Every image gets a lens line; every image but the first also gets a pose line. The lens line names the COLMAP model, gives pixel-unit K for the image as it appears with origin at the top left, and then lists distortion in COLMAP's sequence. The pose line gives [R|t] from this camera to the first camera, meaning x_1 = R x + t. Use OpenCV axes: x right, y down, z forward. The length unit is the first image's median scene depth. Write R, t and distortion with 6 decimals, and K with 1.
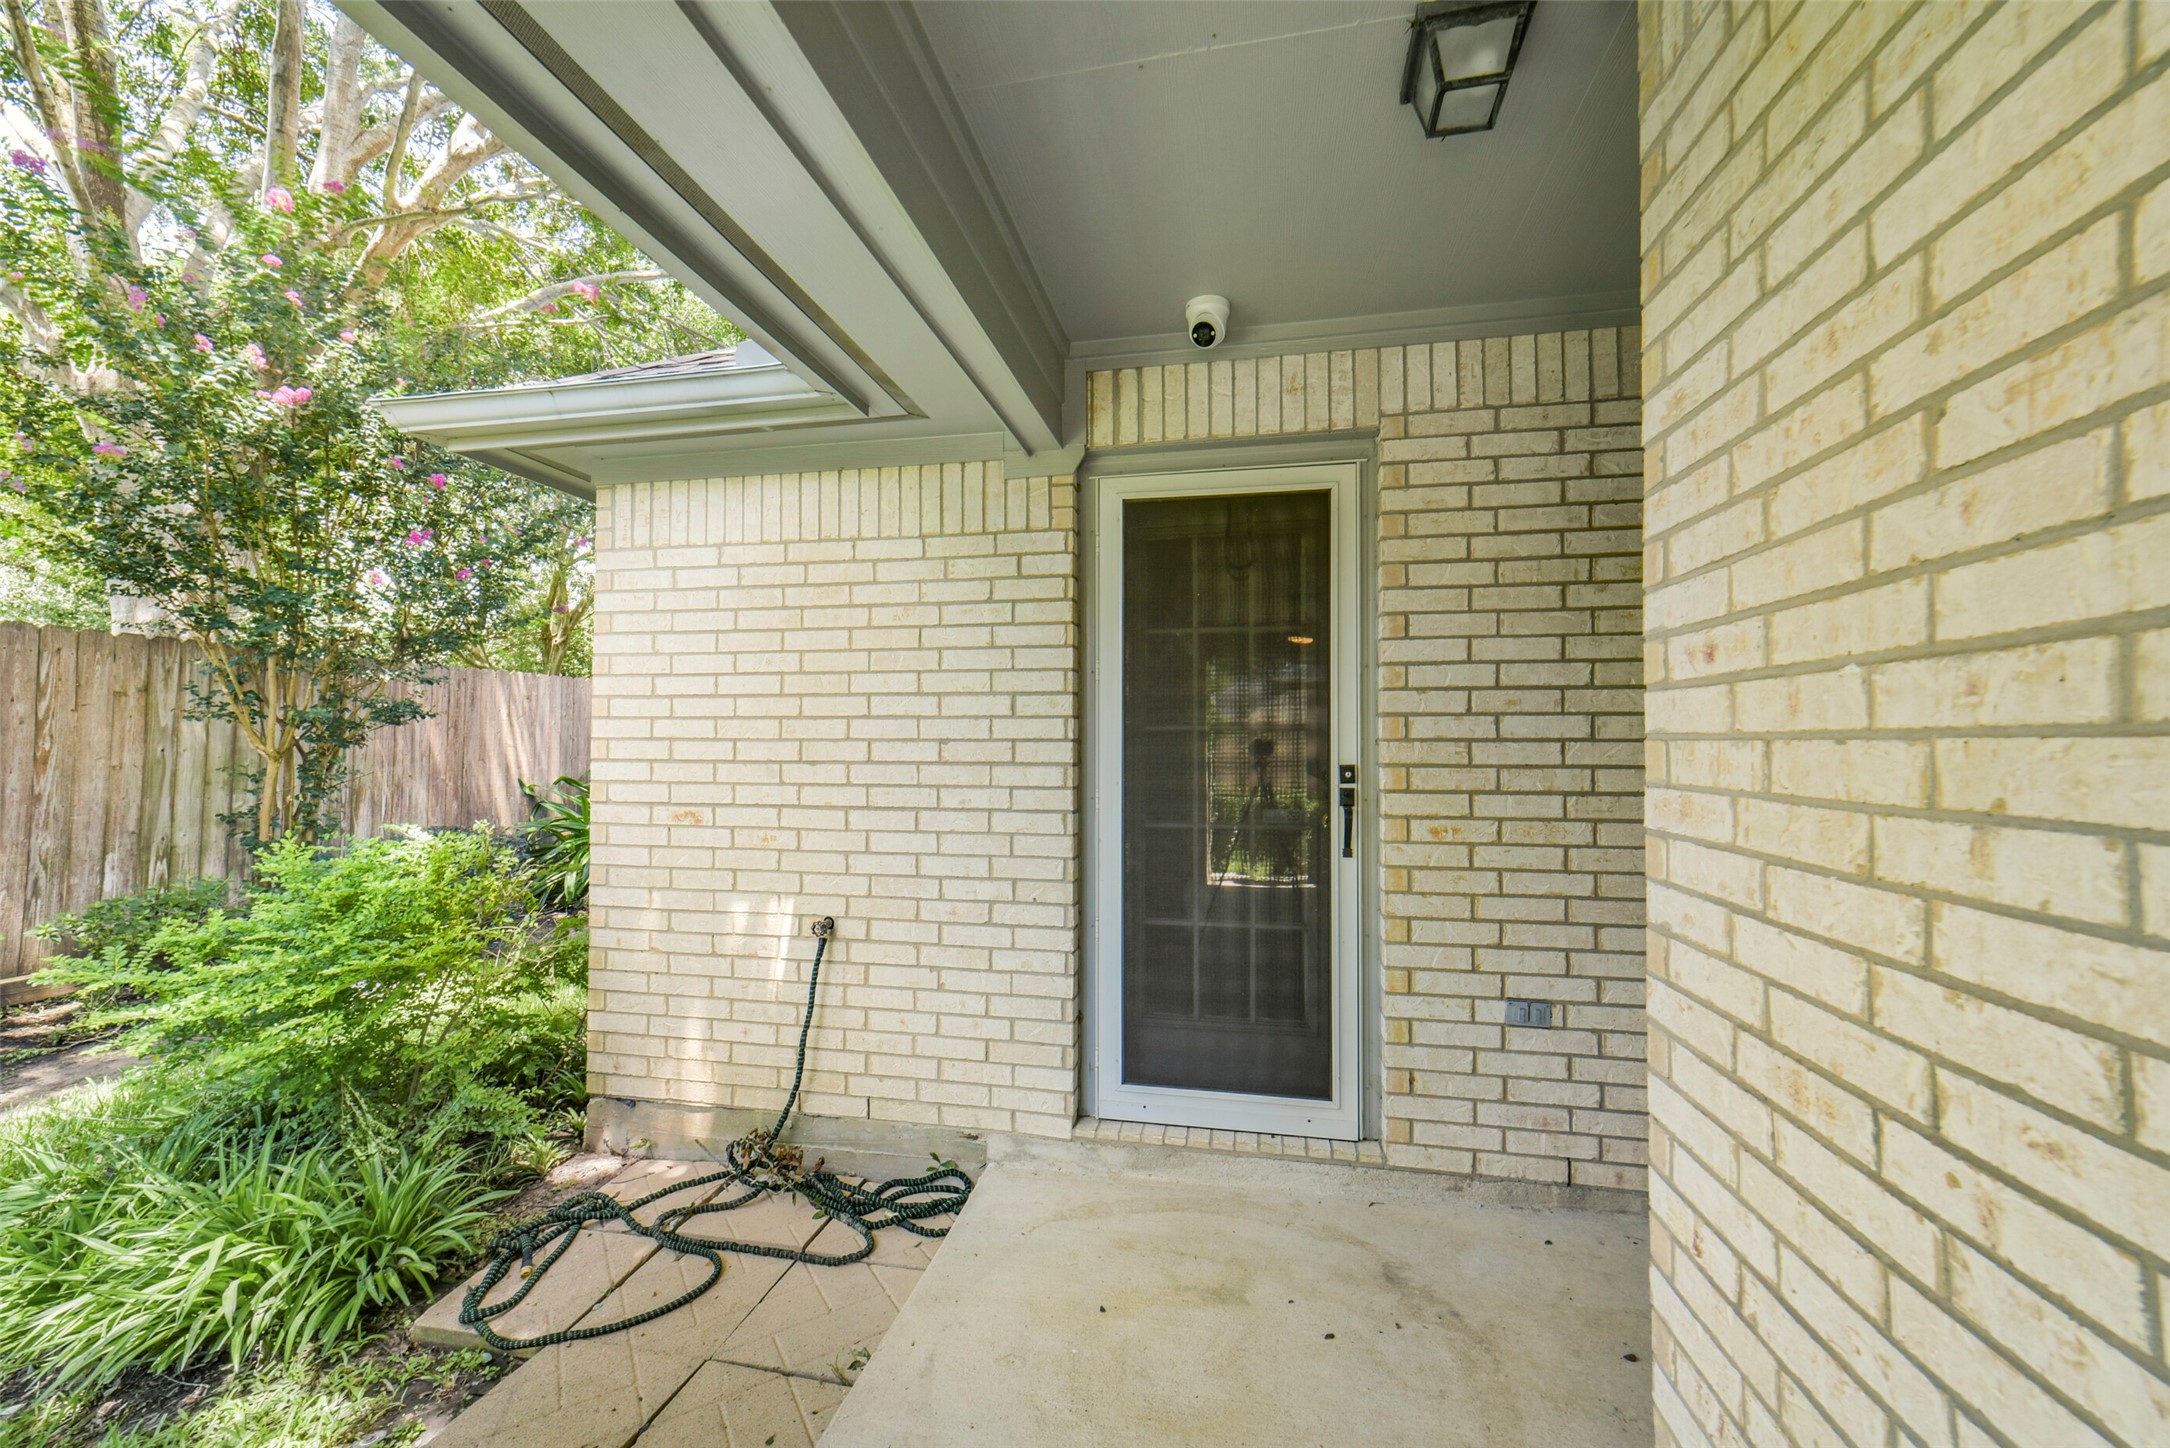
lens RADIAL K [[869.2, 0, 1077.8], [0, 869.2, 739.3], [0, 0, 1]] dist [-0.035230, 0.008996]
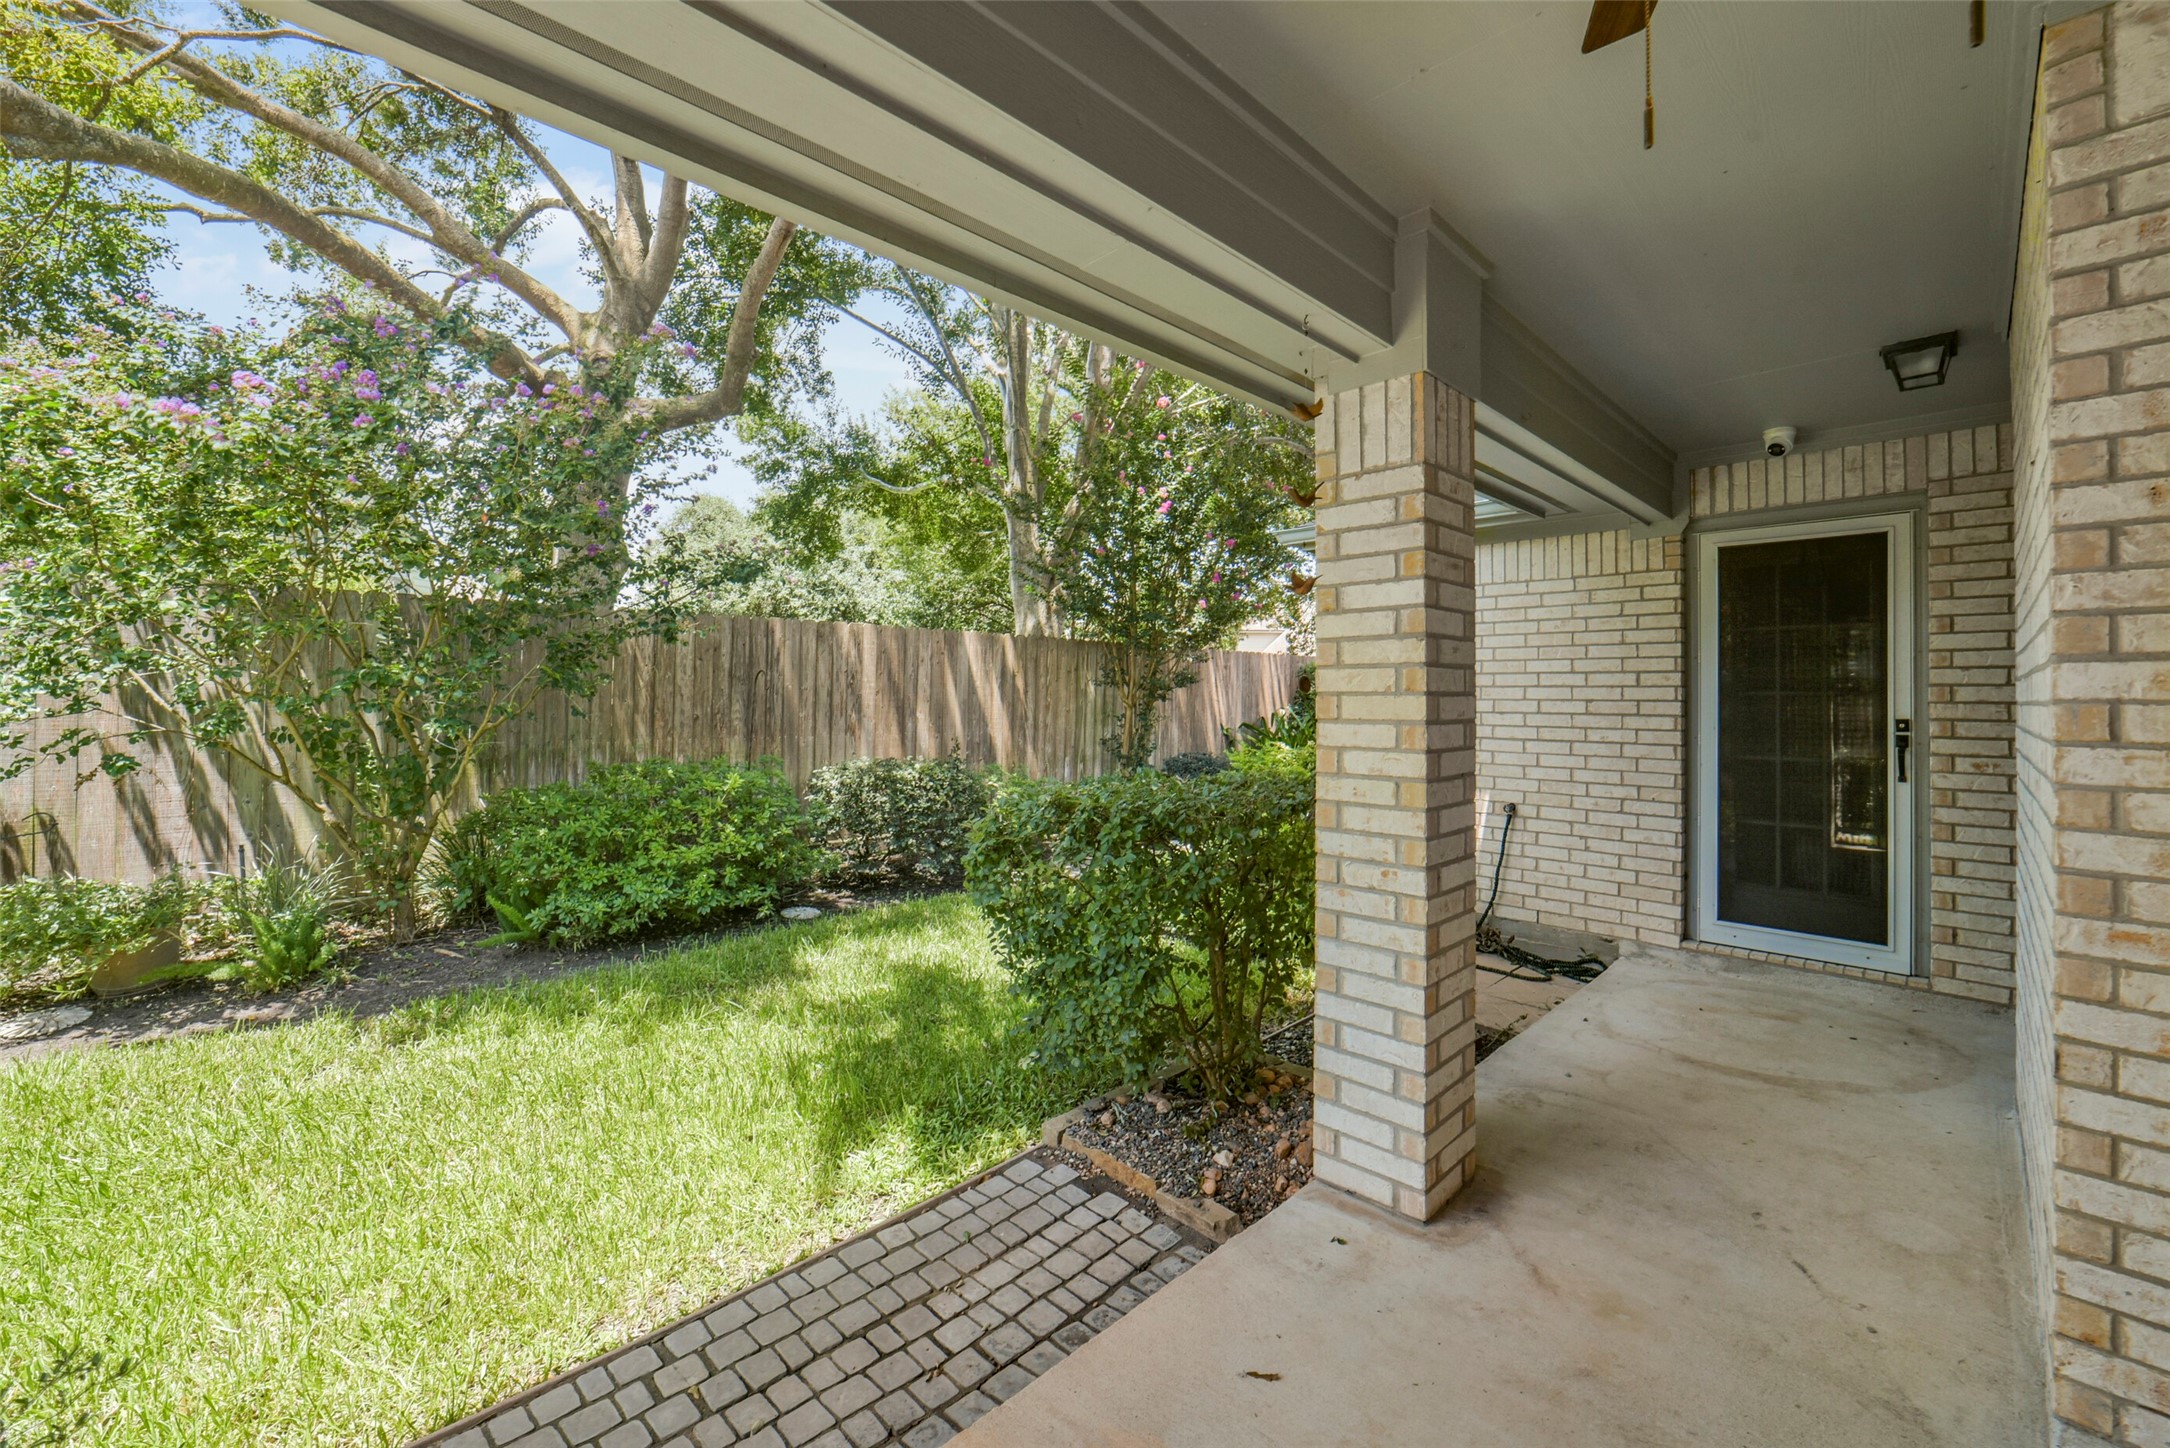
lens RADIAL K [[869.2, 0, 1095.3], [0, 869.2, 689.5], [0, 0, 1]] dist [-0.035230, 0.008996]
pose [[0.827173, -0.001759, -0.561945, -0.012073], [0.000483, 0.999997, -0.002420, -0.017175], [0.561948, 0.001730, 0.827171, -0.927213]]
